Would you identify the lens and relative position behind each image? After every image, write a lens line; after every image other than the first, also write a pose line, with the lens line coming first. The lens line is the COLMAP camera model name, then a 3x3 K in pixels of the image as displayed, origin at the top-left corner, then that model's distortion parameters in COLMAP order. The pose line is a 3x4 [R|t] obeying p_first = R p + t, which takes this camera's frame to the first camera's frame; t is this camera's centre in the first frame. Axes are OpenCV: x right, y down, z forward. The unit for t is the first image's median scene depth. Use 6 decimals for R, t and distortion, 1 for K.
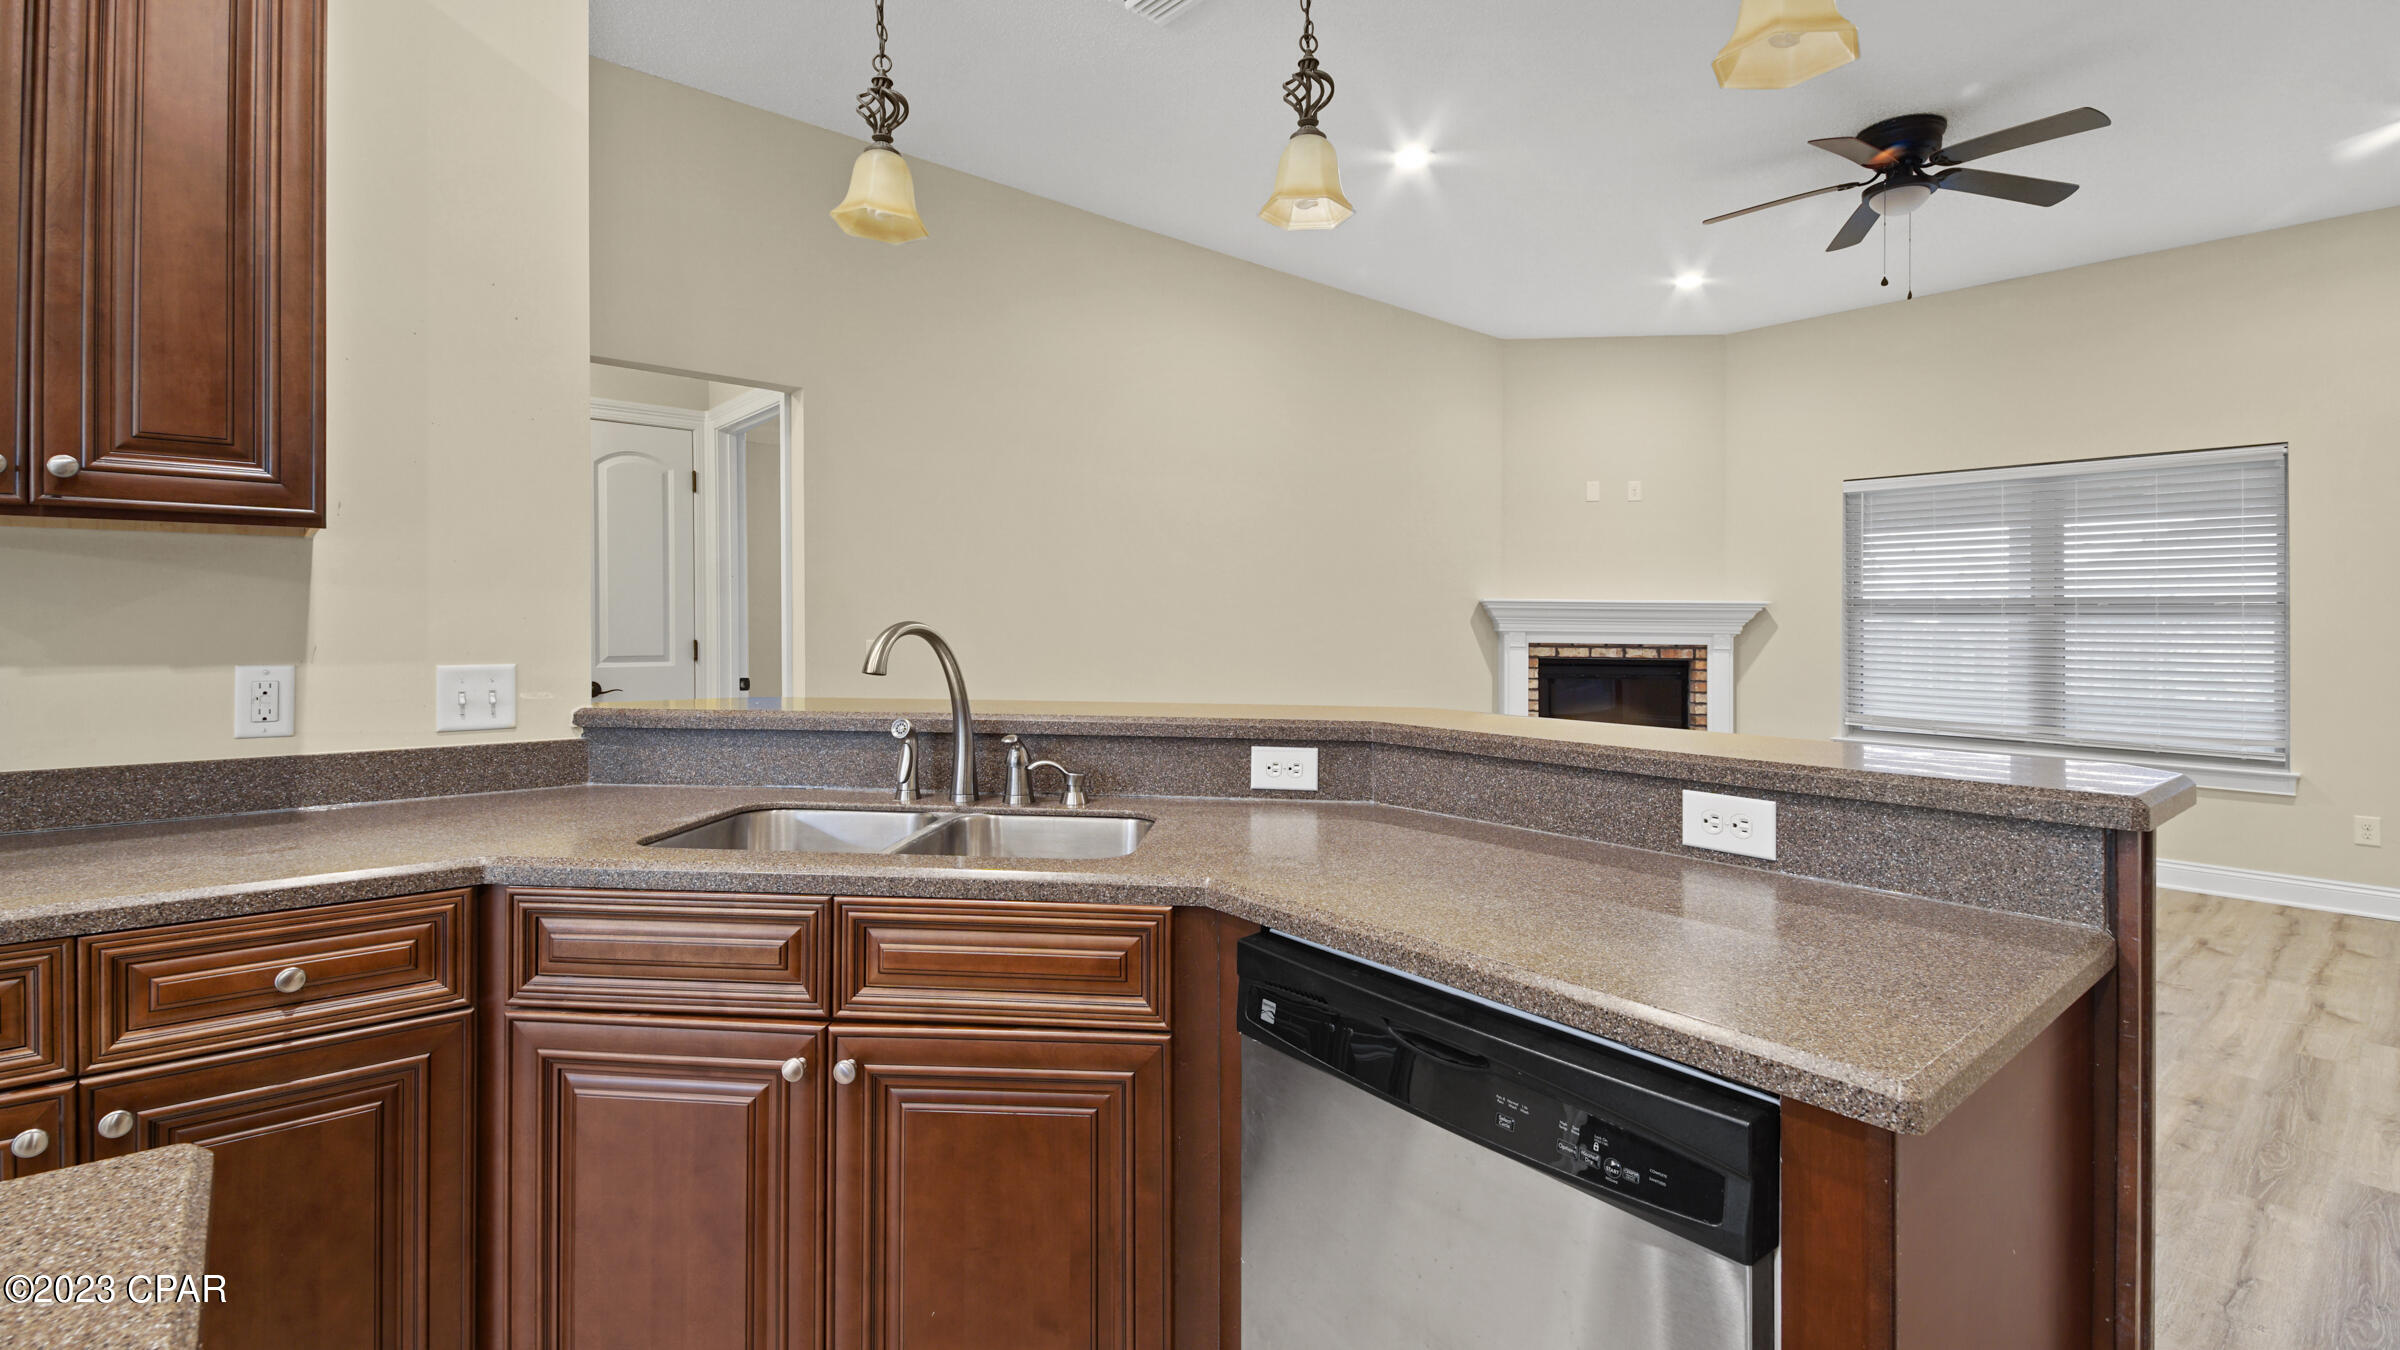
lens RADIAL K [[1059.5, 0, 1191.9], [0, 1059.5, 619.1], [0, 0, 1]] dist [0.023742, -0.013220]
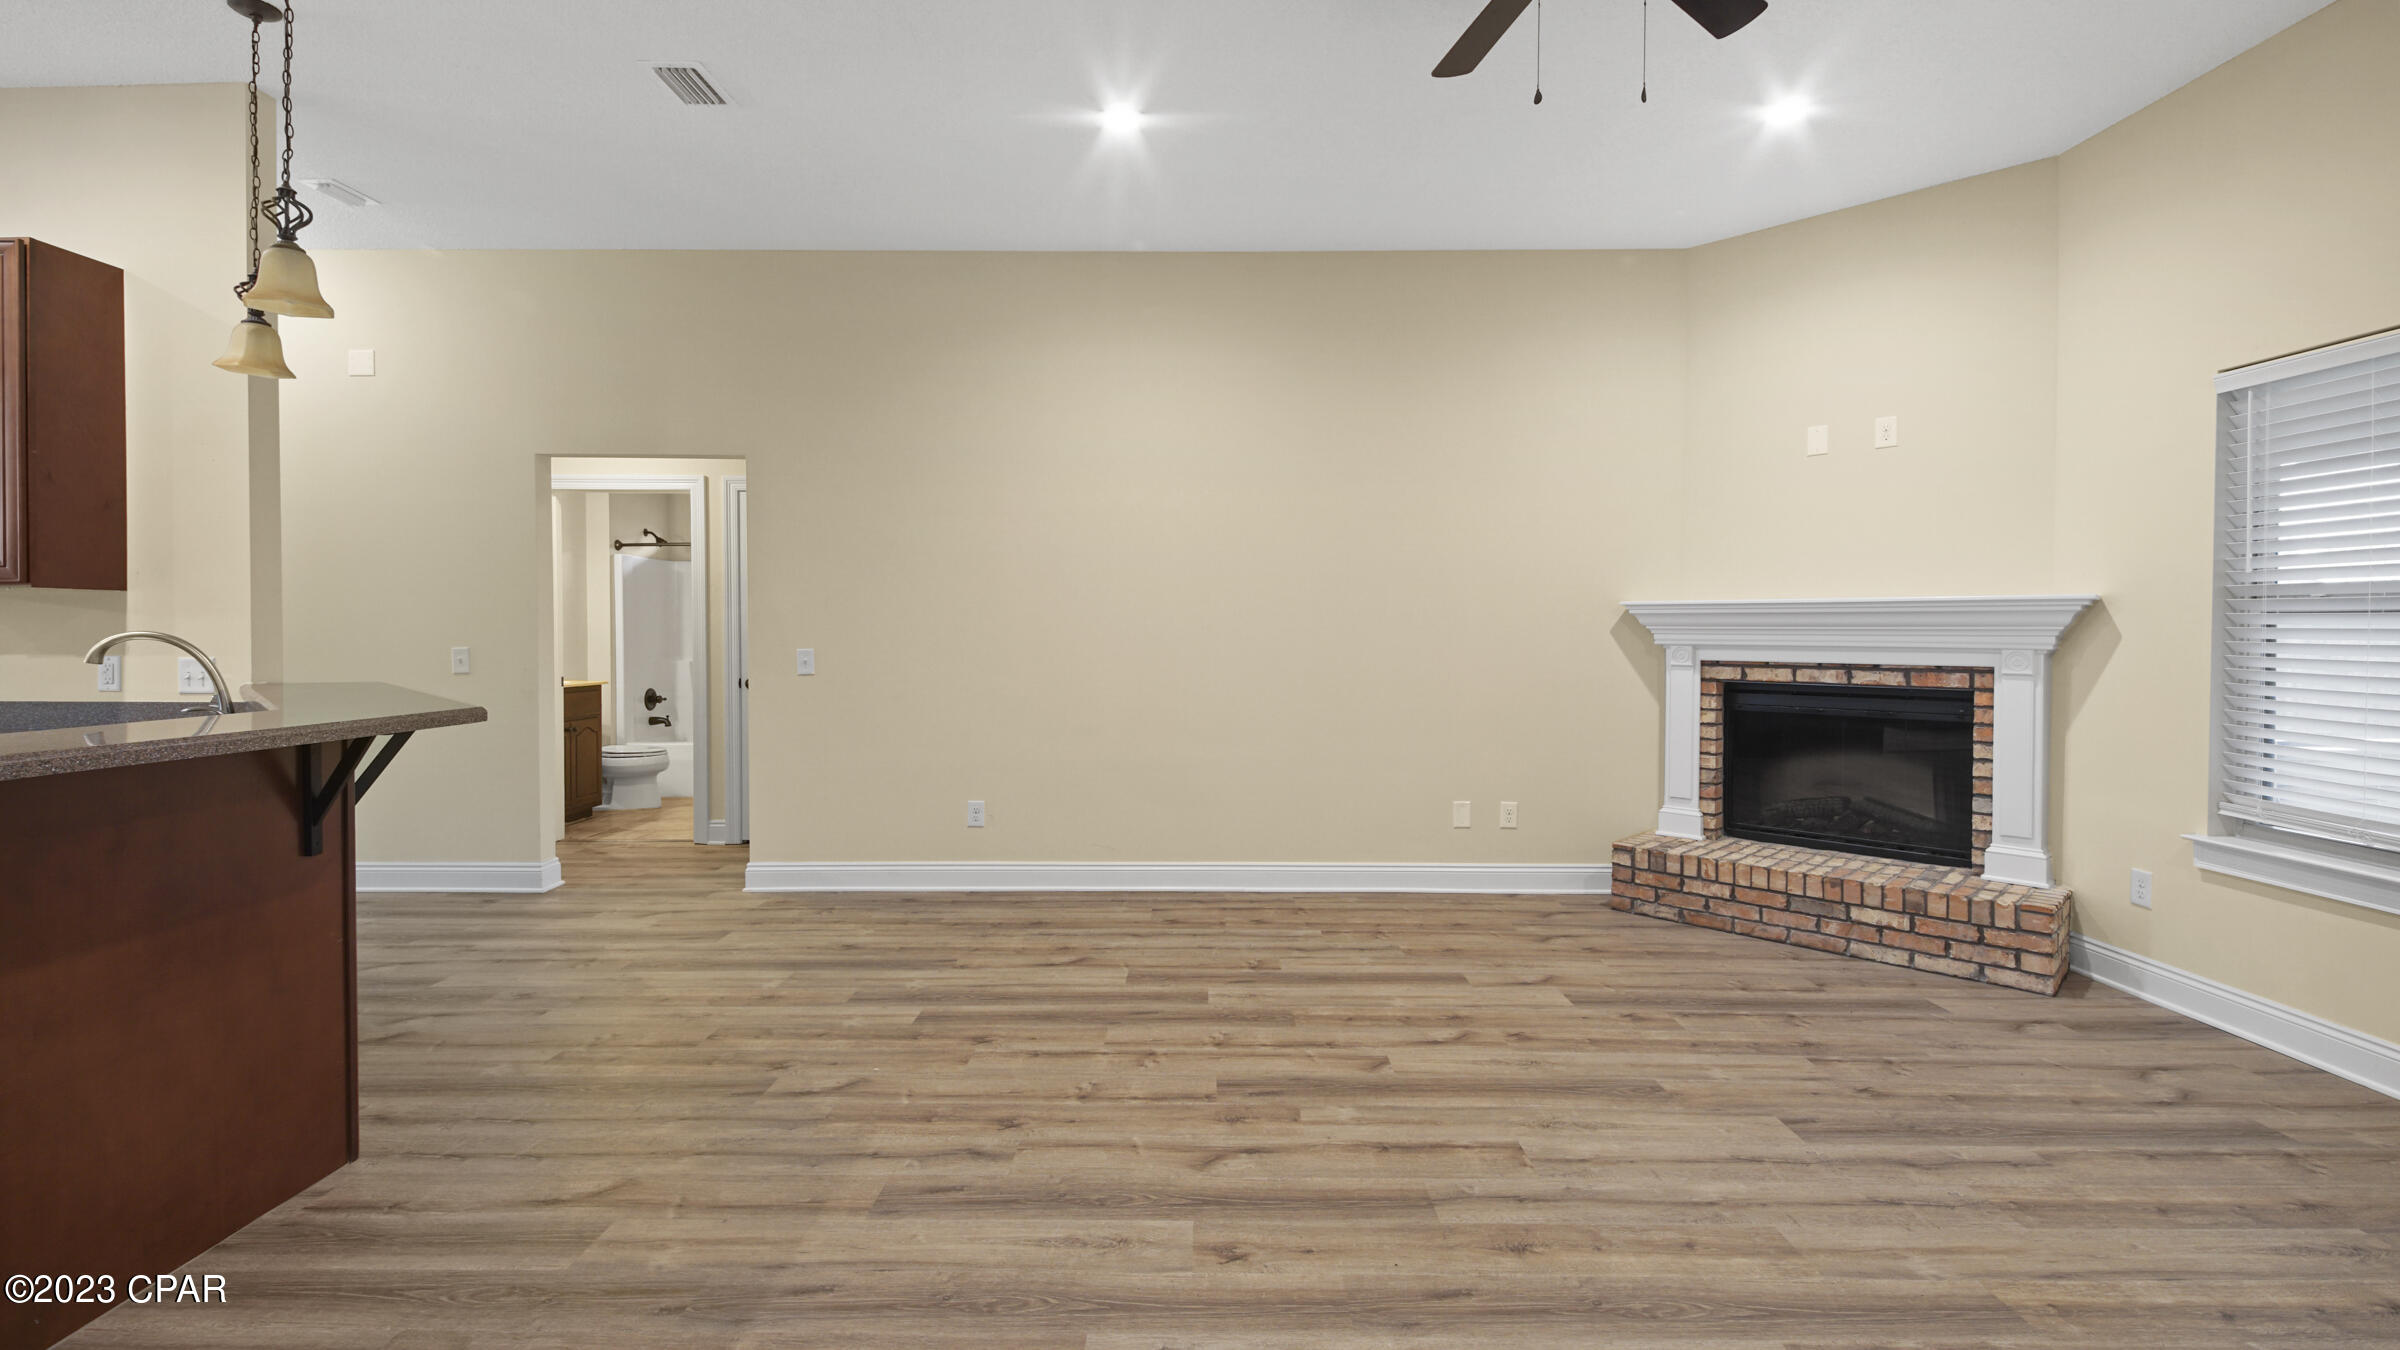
lens RADIAL K [[1059.5, 0, 1200.4], [0, 1059.5, 646.7], [0, 0, 1]] dist [0.023742, -0.013220]
pose [[0.756598, 0.004392, -0.653866, 0.733122], [0.004210, 0.999924, 0.011588, 0.004467], [0.653867, -0.011521, 0.756522, 0.303311]]
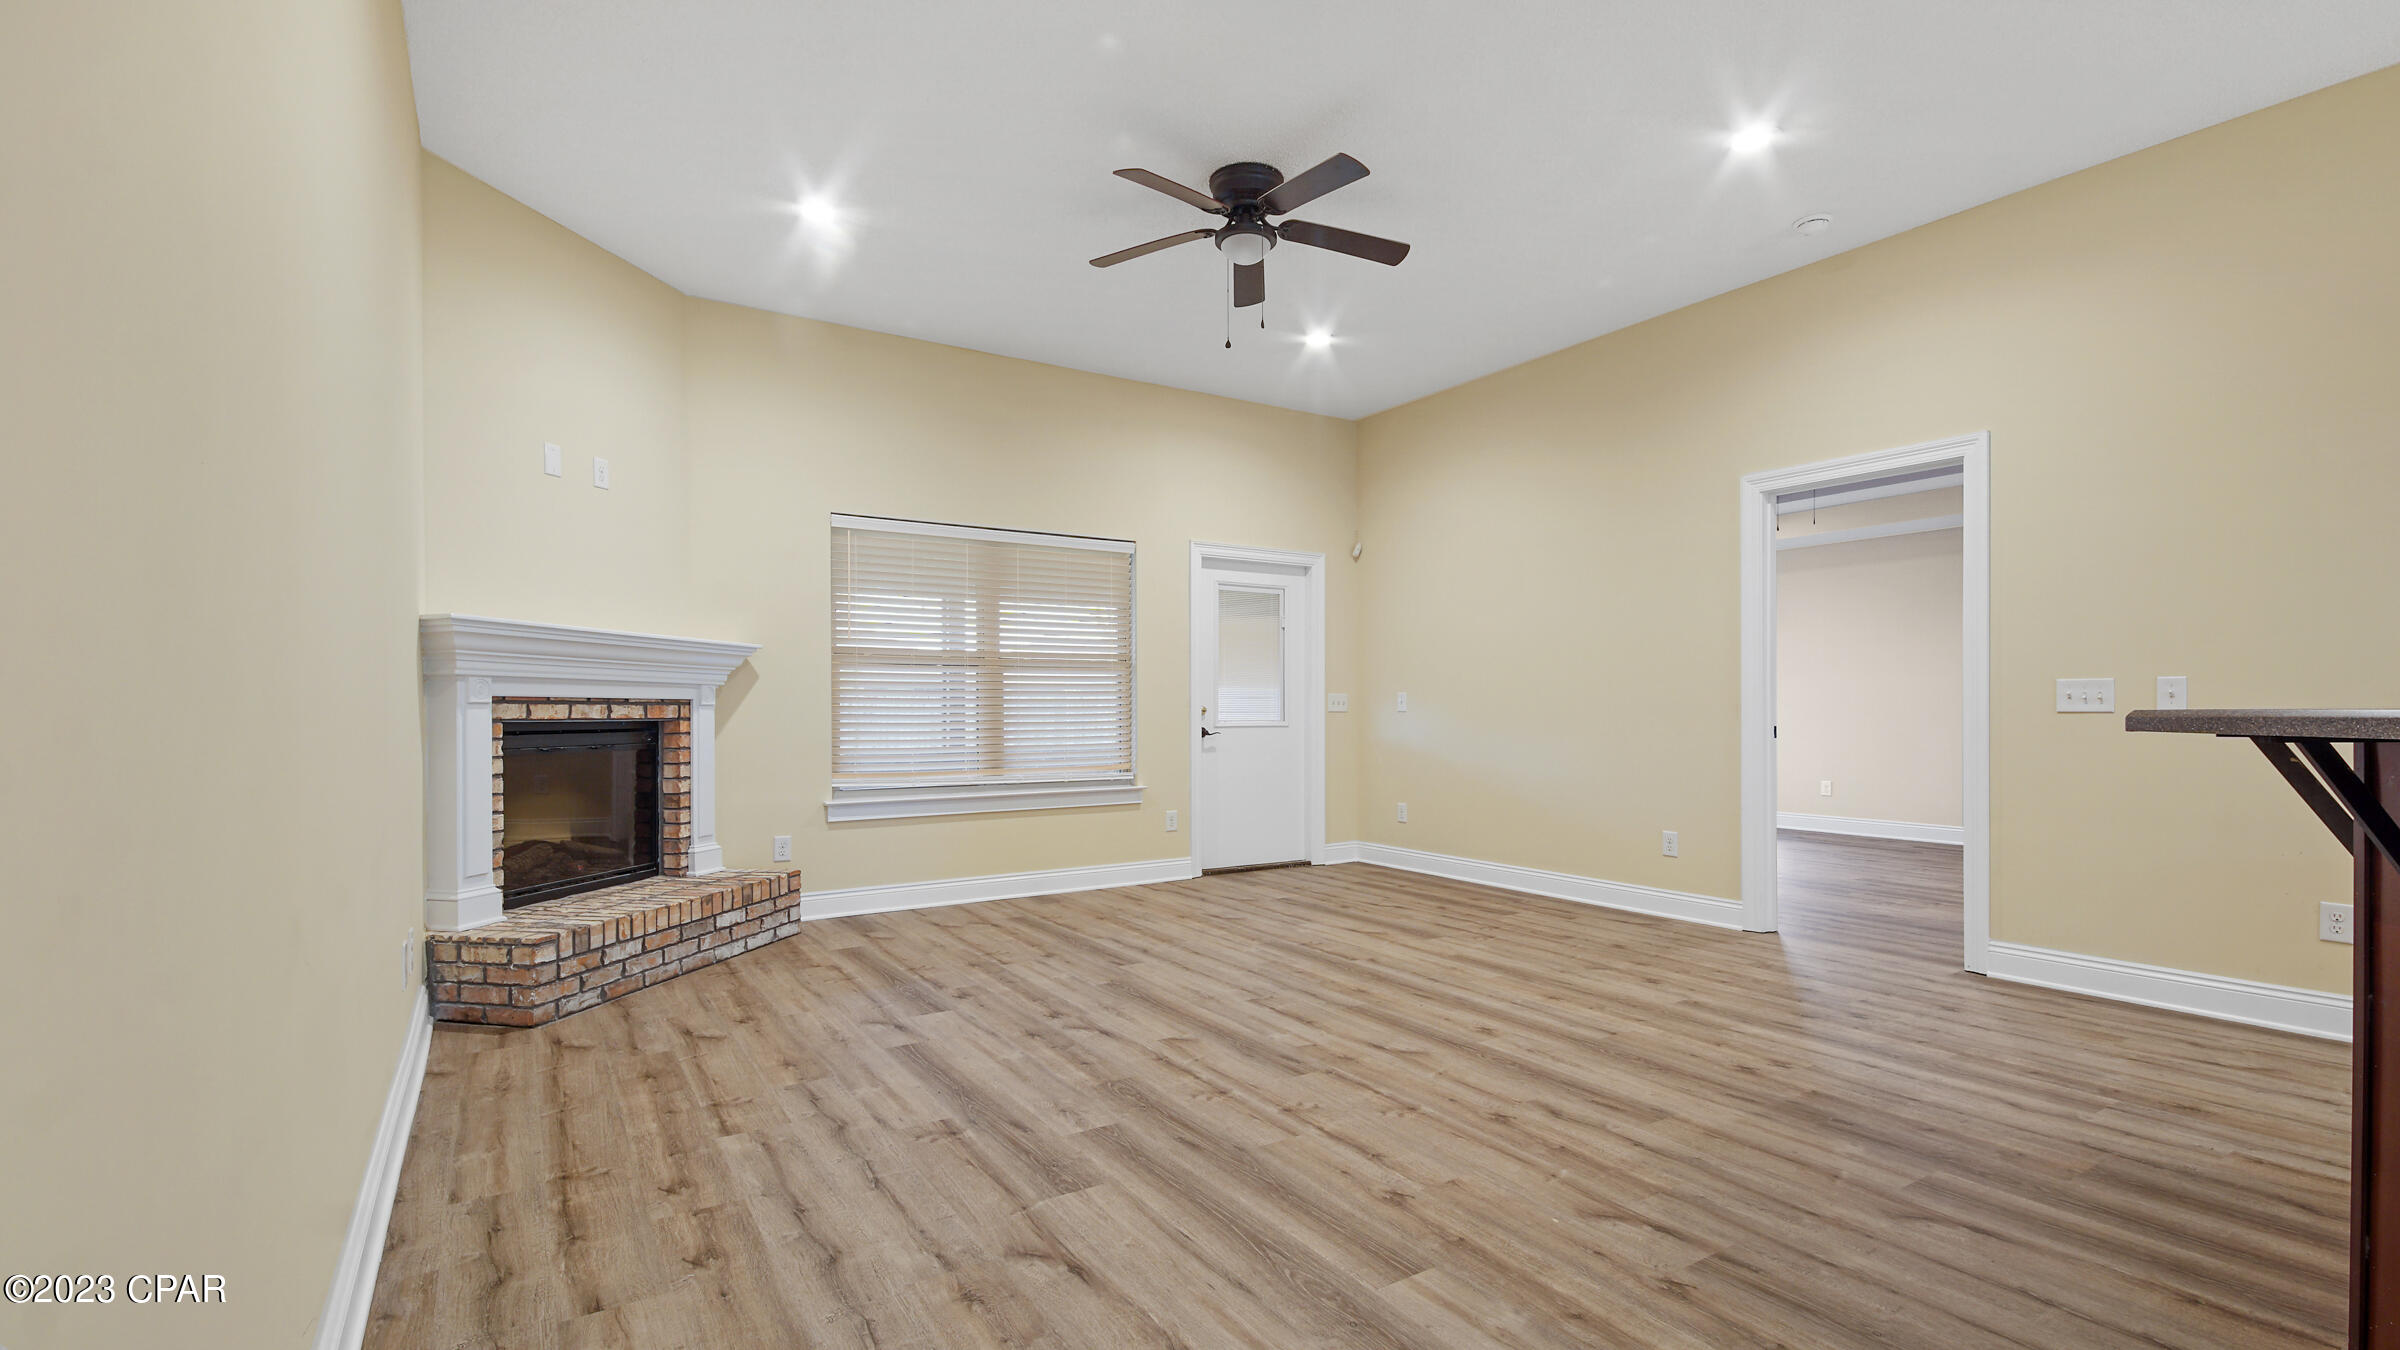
lens RADIAL K [[1059.5, 0, 1195.8], [0, 1059.5, 692.1], [0, 0, 1]] dist [0.023742, -0.013220]
pose [[0.140247, 0.007129, 0.990091, -0.287117], [0.002548, 0.999968, -0.007561, 0.034893], [-0.990113, 0.003583, 0.140225, 0.733035]]
